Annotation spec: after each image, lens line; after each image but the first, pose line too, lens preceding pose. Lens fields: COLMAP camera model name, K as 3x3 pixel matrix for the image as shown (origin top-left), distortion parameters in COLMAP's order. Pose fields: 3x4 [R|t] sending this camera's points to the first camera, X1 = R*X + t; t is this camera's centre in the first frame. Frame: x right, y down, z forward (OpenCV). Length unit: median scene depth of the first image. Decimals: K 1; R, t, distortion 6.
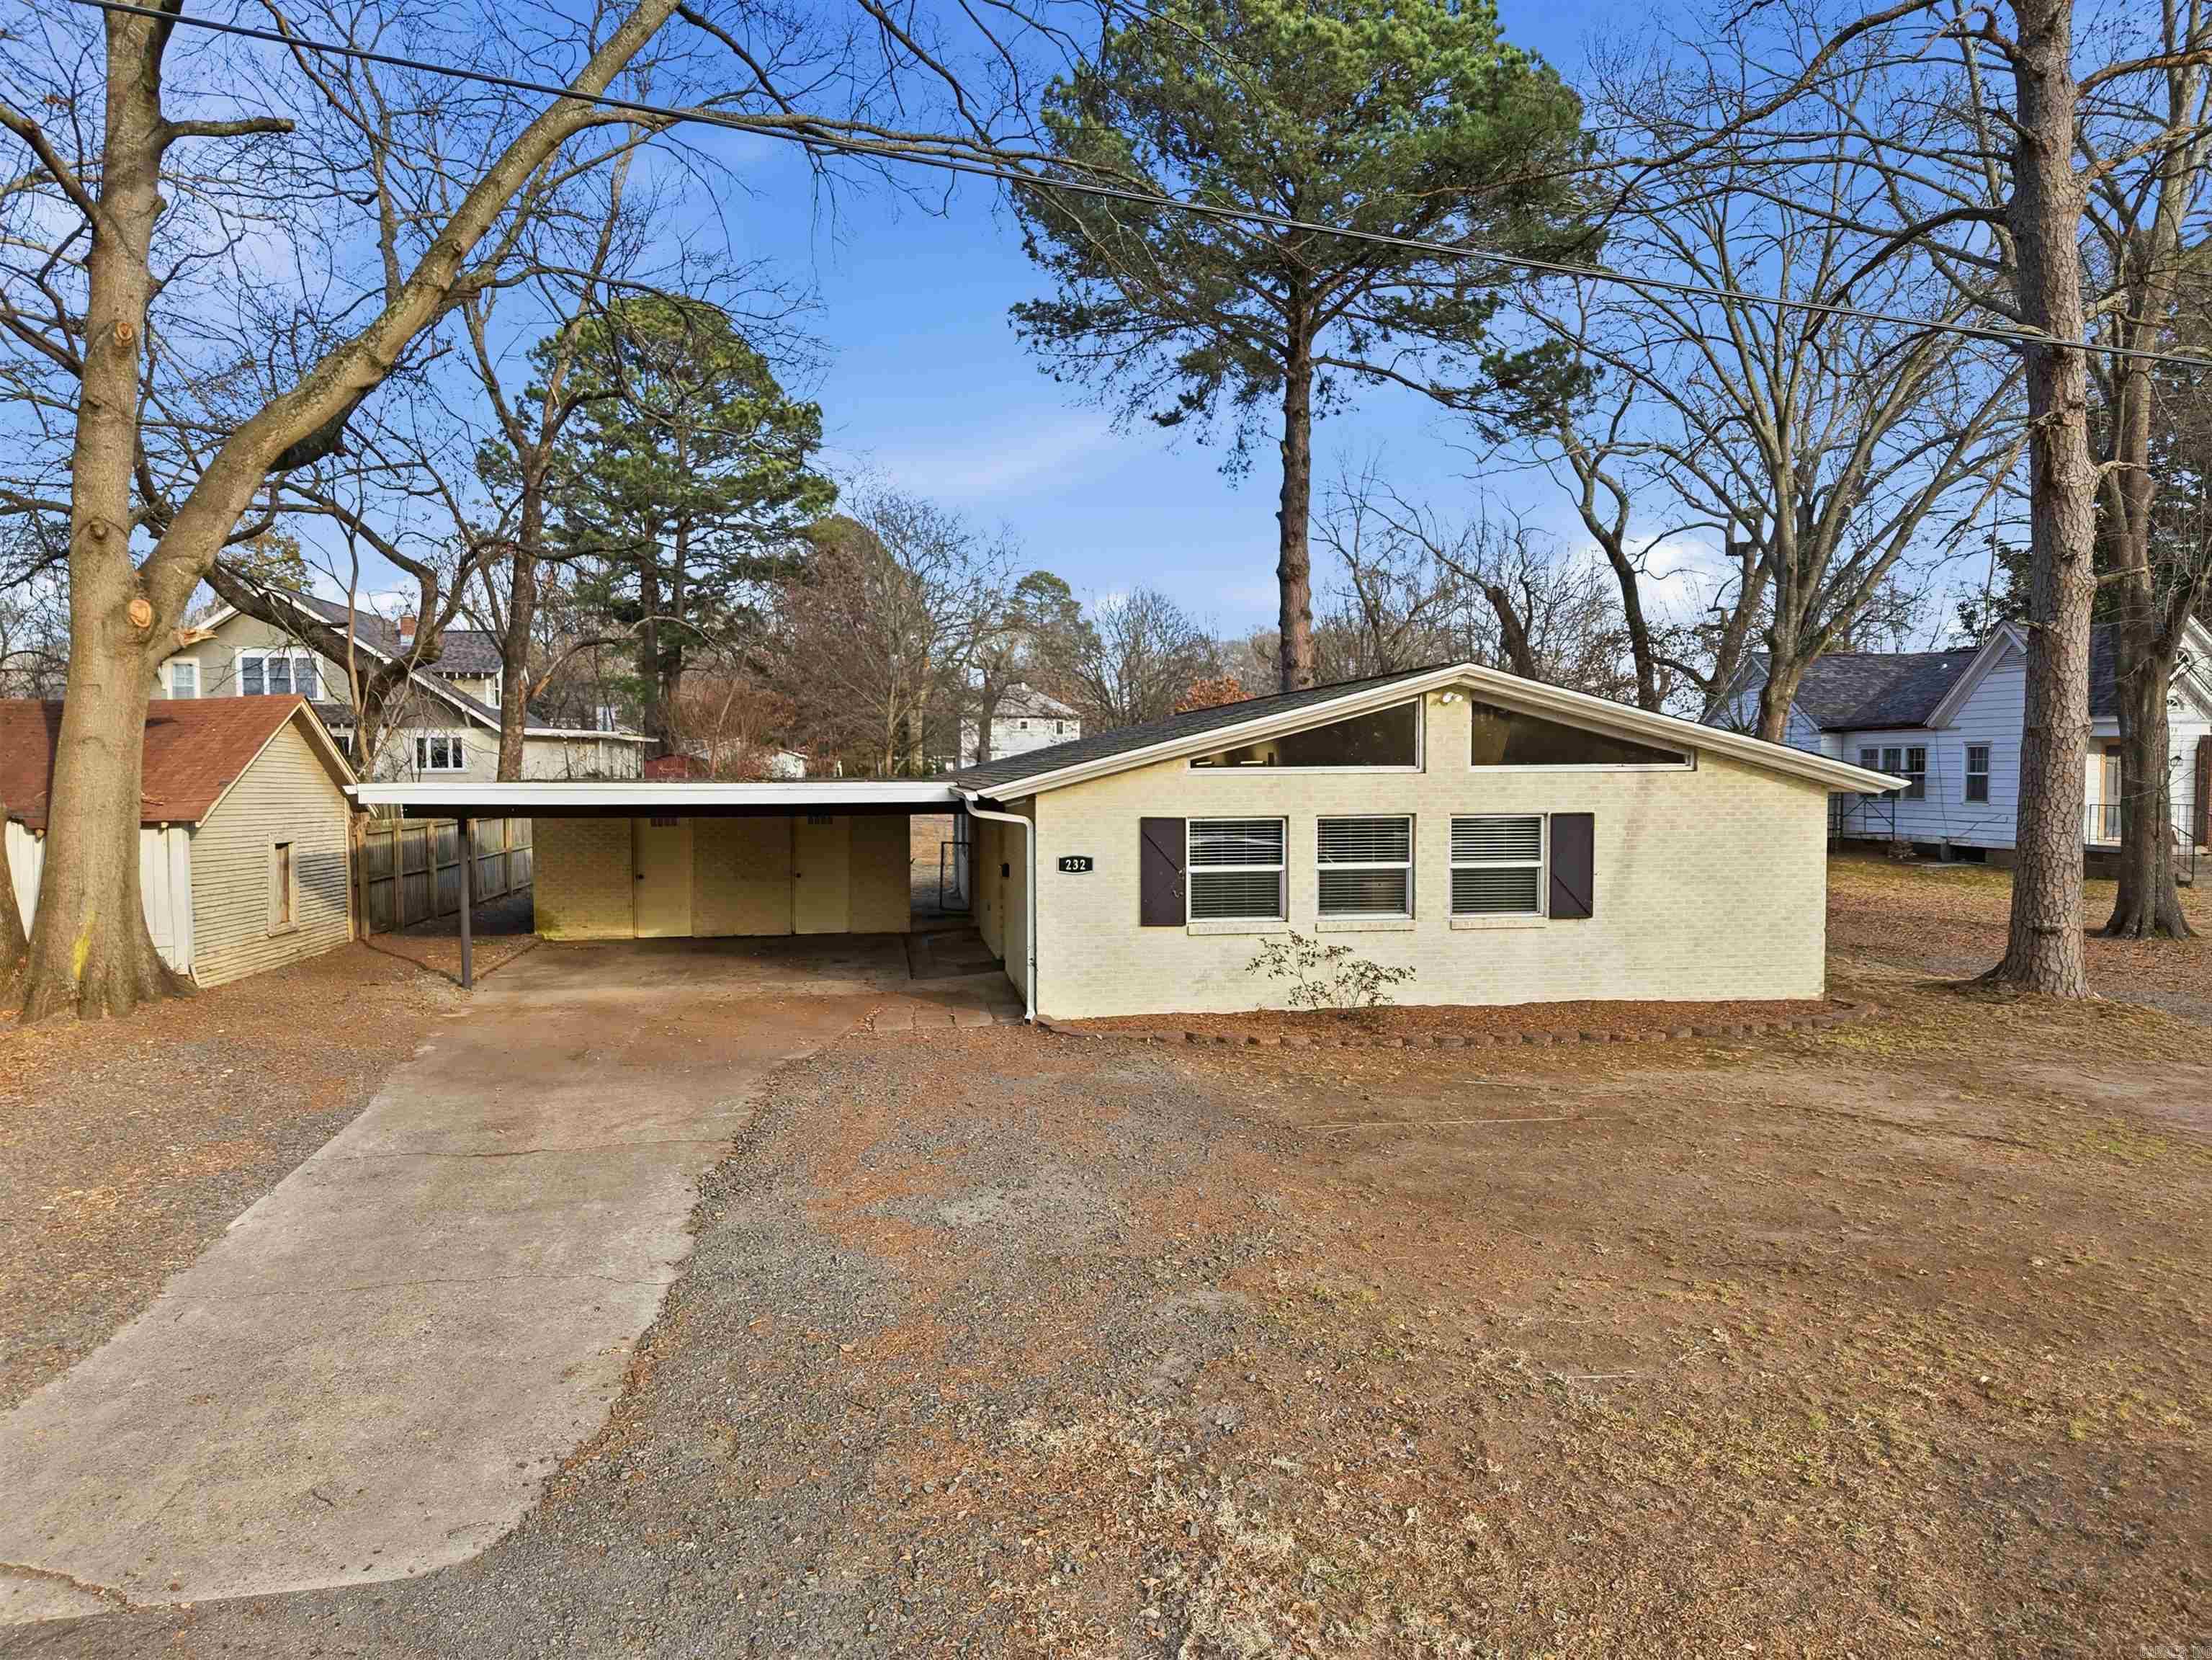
lens RADIAL K [[1472.1, 0, 1106.0], [0, 1472.1, 830.0], [0, 0, 1]] dist [0.026492, -0.034786]
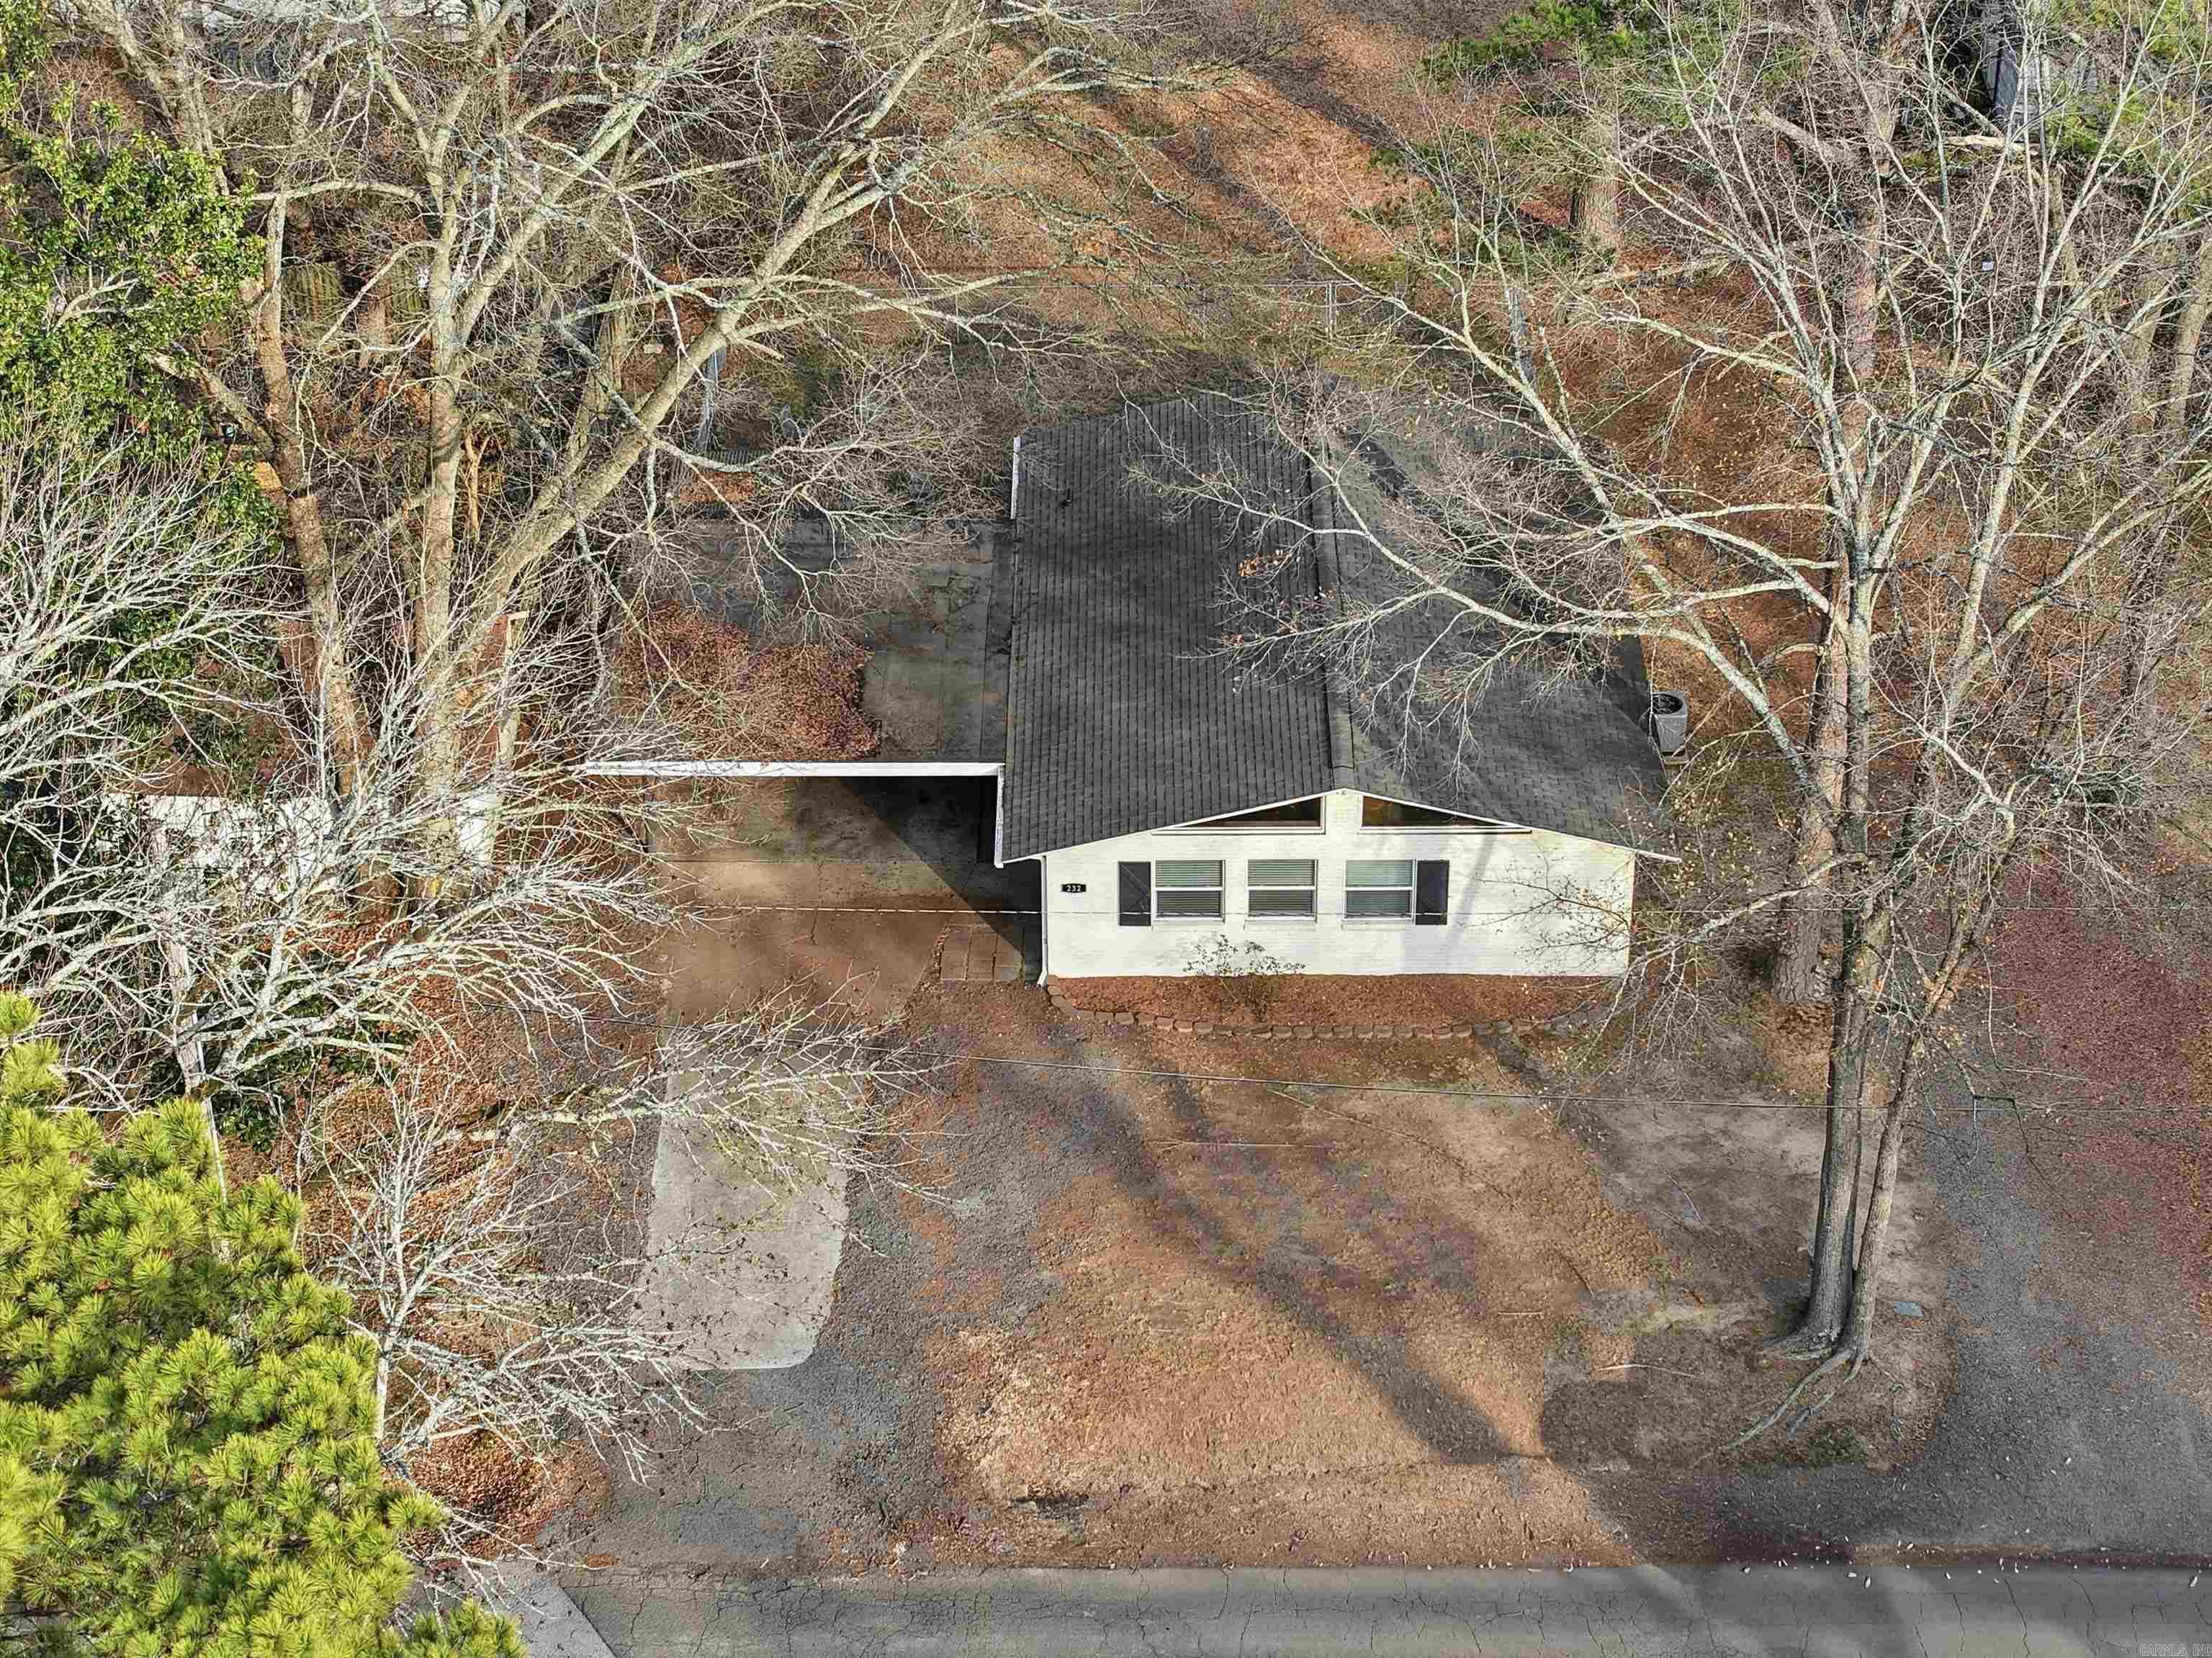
lens RADIAL K [[4457.8, 0, 1106.0], [0, 4457.8, 829.0], [0, 0, 1]] dist [-0.246445, -0.021345]
pose [[0.986356, 0.084606, -0.141223, 0.614633], [-0.006457, 0.877056, 0.480345, -2.099724], [0.164501, -0.472879, 0.865635, -2.735057]]
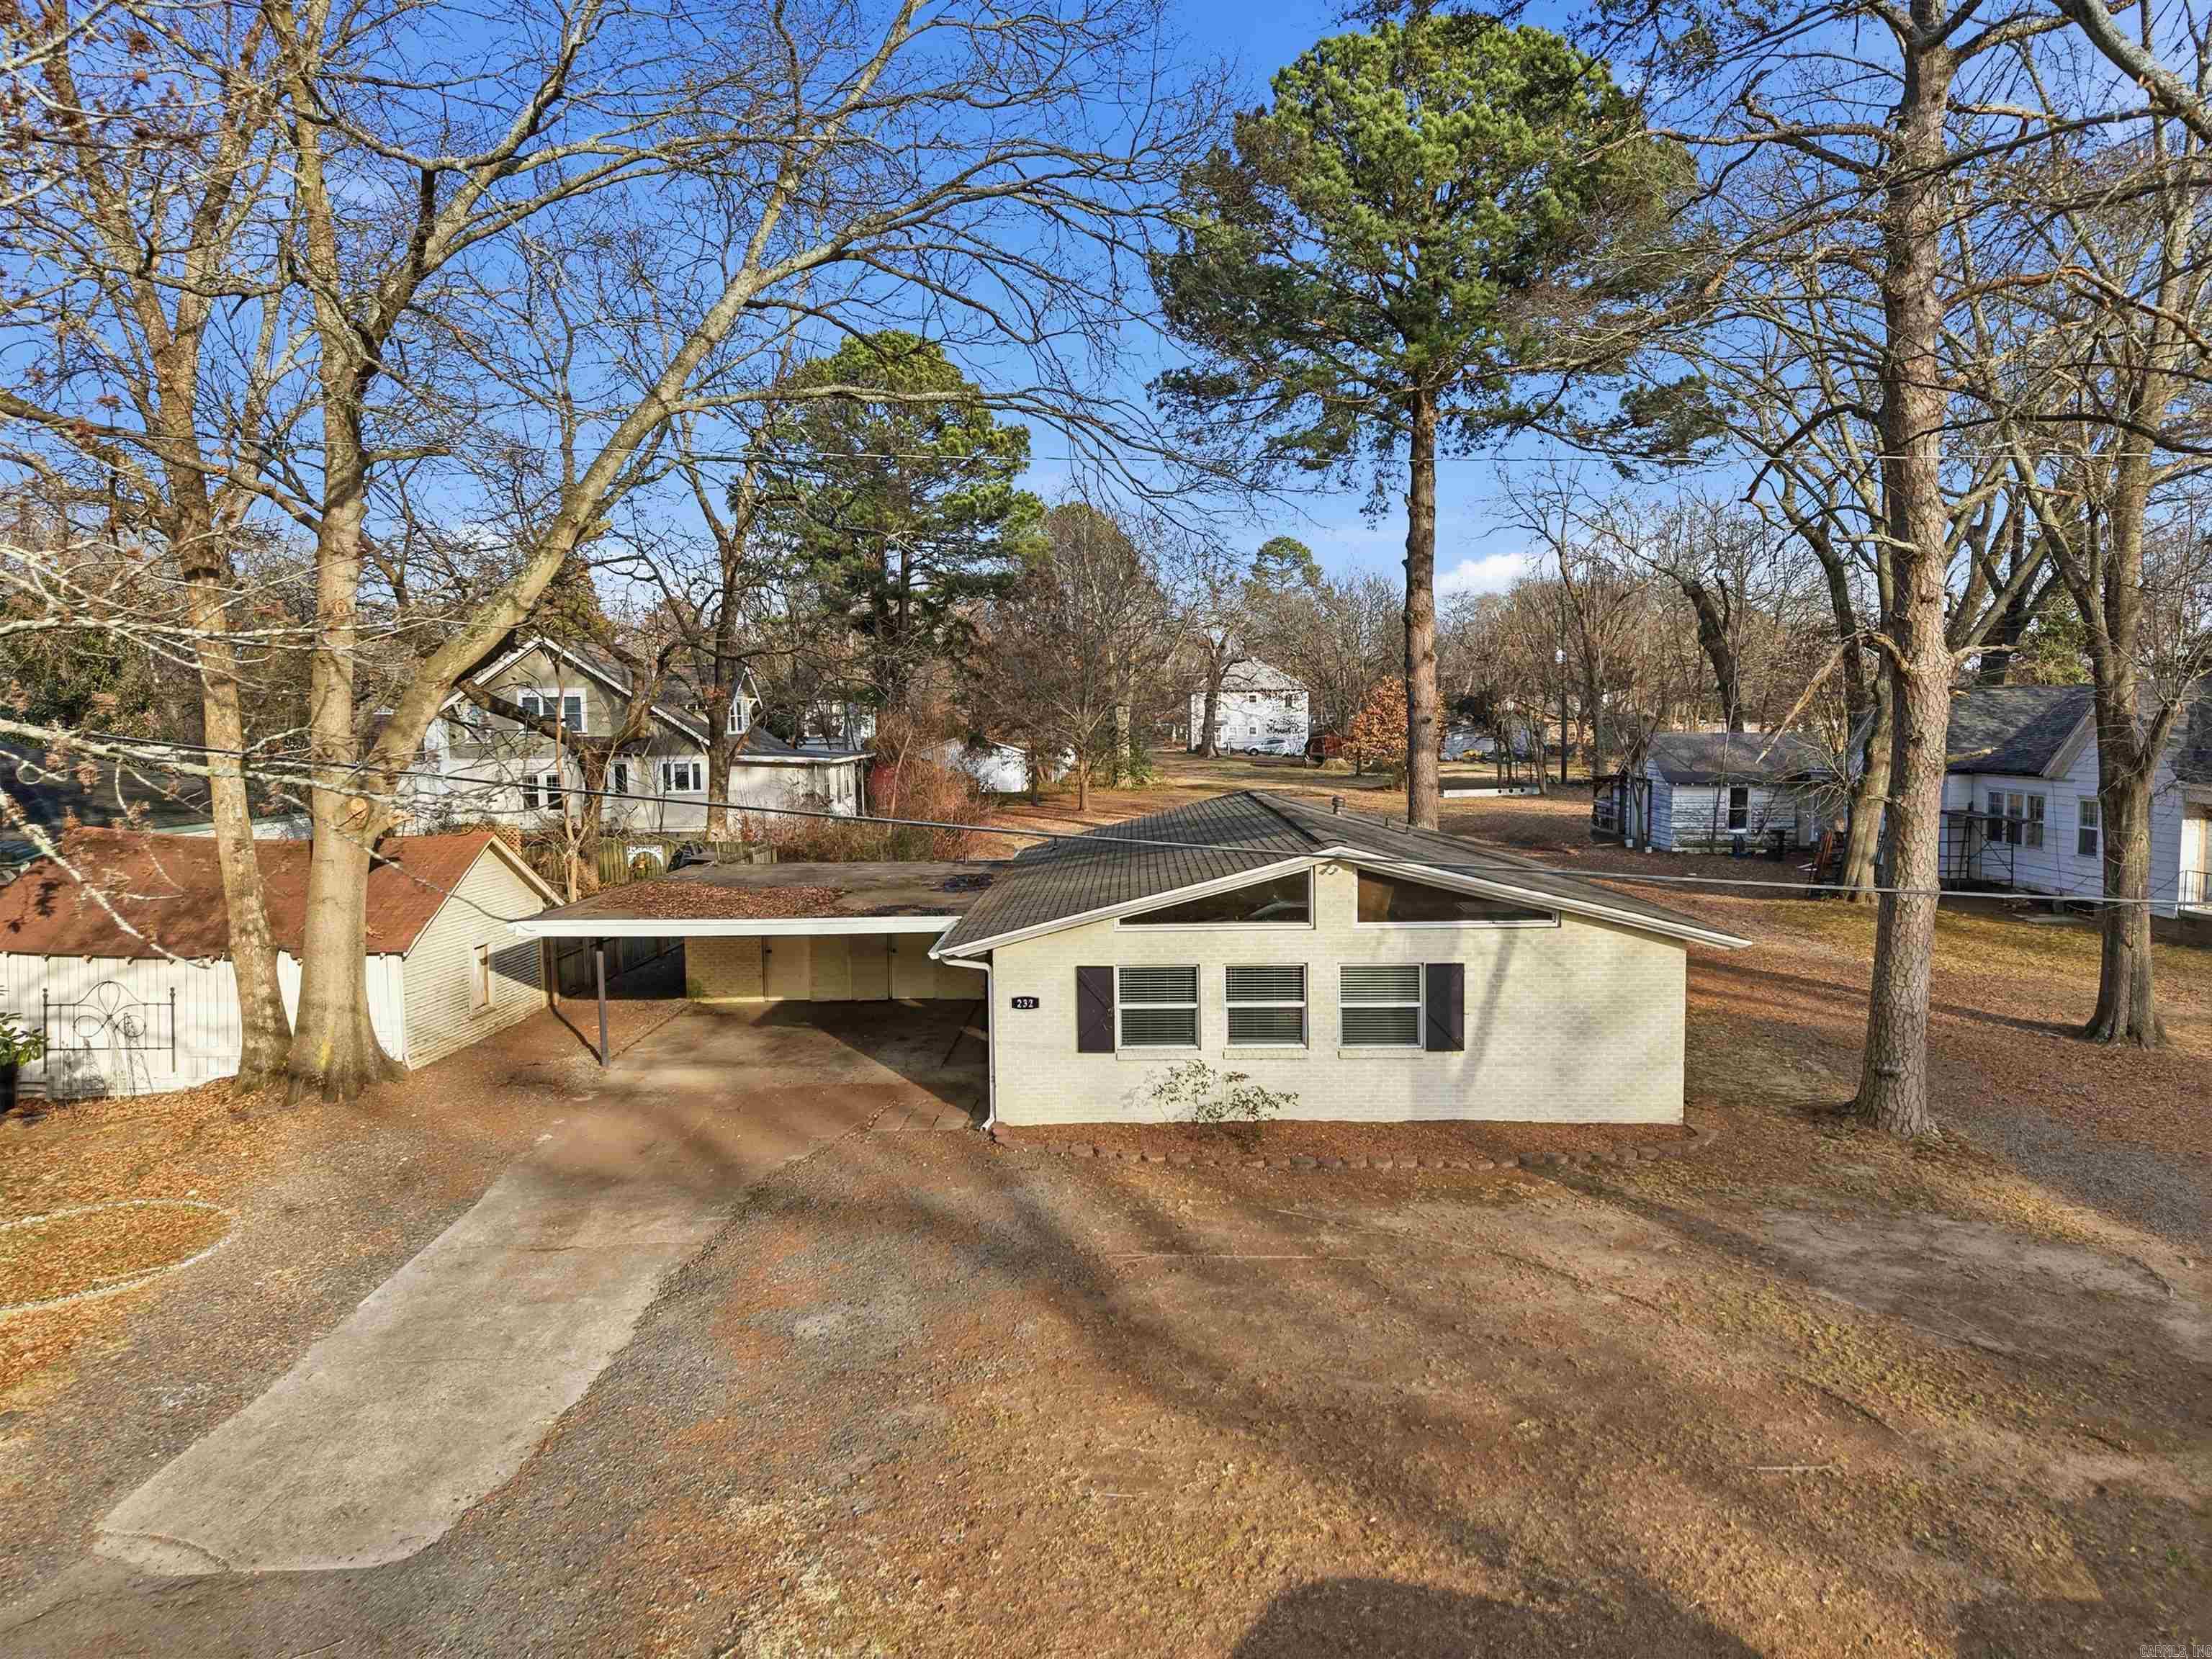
lens RADIAL K [[1458.9, 0, 1106.0], [0, 1458.9, 829.5], [0, 0, 1]] dist [0.040563, -0.045905]
pose [[0.983336, 0.004153, -0.181748, 0.266395], [0.002514, 0.999333, 0.036433, -0.166398], [0.181778, -0.036283, 0.982670, -0.207625]]
